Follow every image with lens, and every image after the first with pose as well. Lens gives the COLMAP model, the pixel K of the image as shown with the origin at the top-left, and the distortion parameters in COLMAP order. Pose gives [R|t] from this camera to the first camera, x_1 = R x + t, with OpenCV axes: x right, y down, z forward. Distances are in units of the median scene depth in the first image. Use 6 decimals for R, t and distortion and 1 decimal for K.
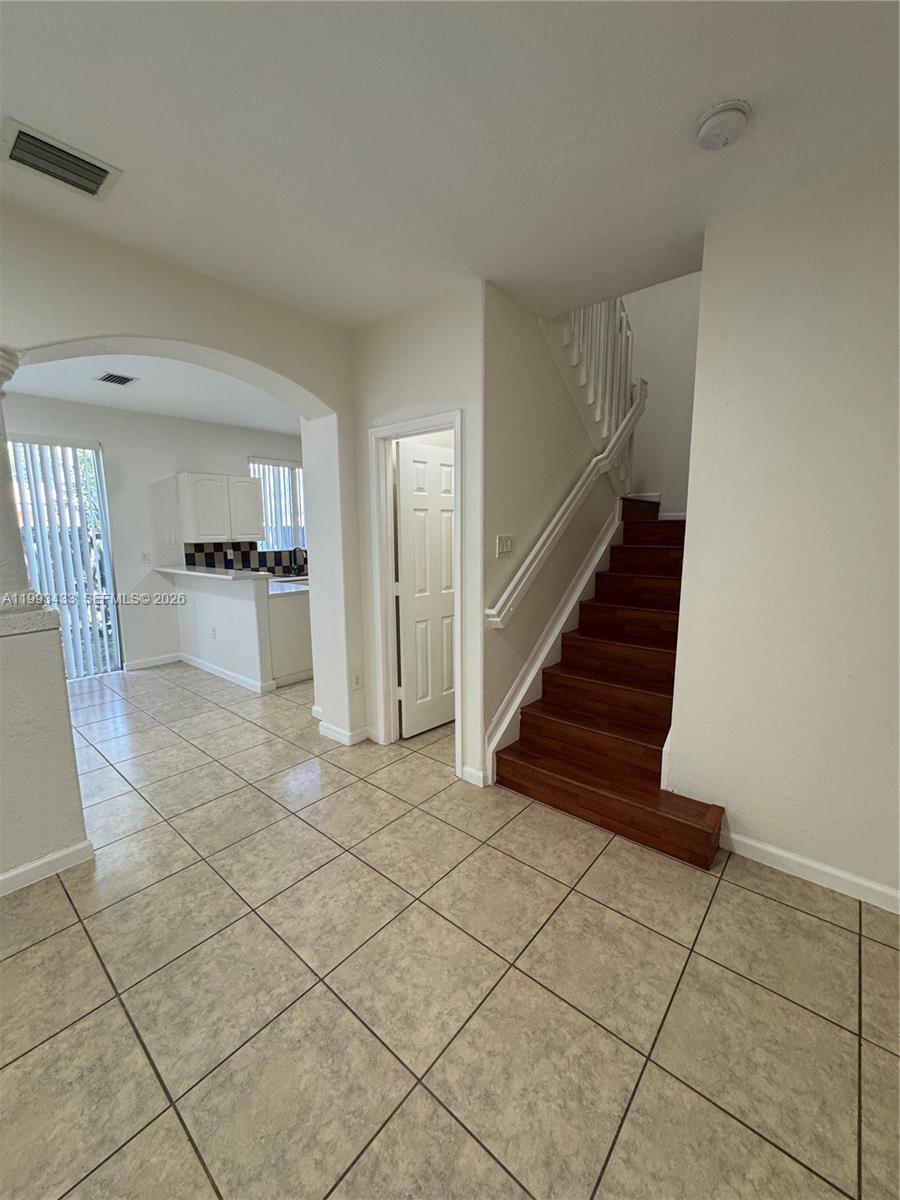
lens RADIAL K [[478.4, 0, 451.2], [0, 478.4, 599.8], [0, 0, 1]] dist [-0.003281, 0.000418]
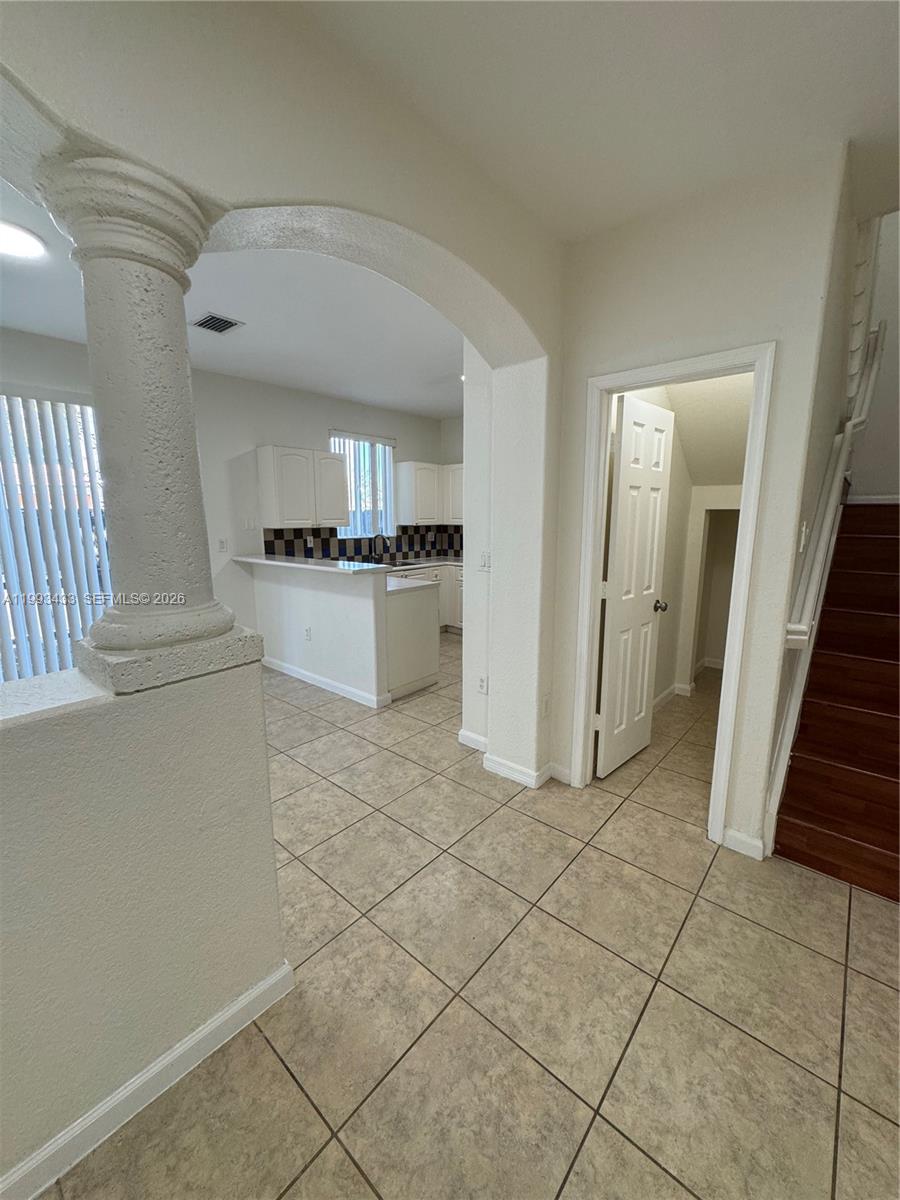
lens RADIAL K [[478.4, 0, 451.2], [0, 478.4, 599.8], [0, 0, 1]] dist [-0.003281, 0.000418]
pose [[0.999941, 0.006792, -0.008480, -0.339298], [-0.006550, 0.999580, 0.028224, -0.026329], [0.008669, -0.028166, 0.999566, 0.214990]]
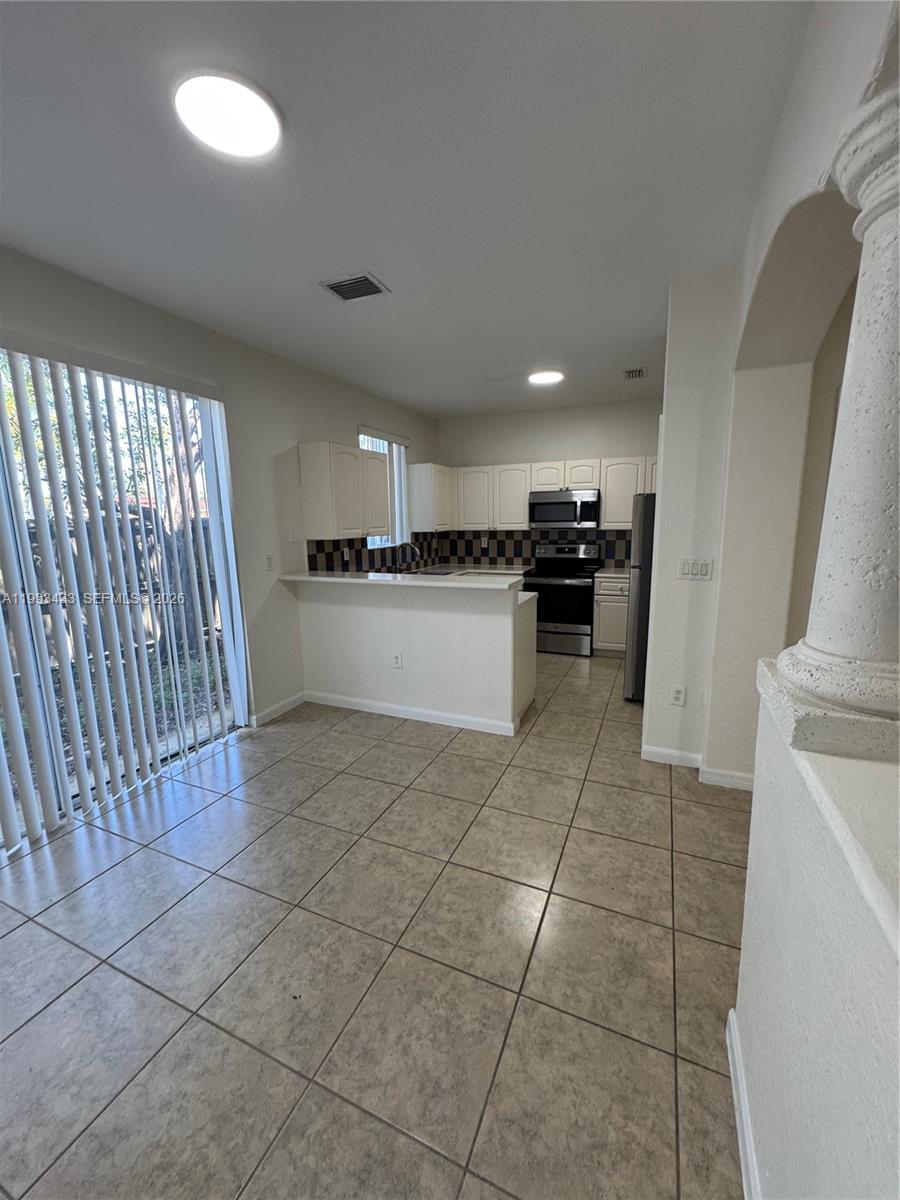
lens RADIAL K [[478.4, 0, 451.2], [0, 478.4, 599.8], [0, 0, 1]] dist [-0.003281, 0.000418]
pose [[0.958485, -0.058164, 0.279148, -0.898508], [0.052173, 0.998221, 0.028850, -0.061969], [-0.280330, -0.013089, 0.959814, 0.391350]]
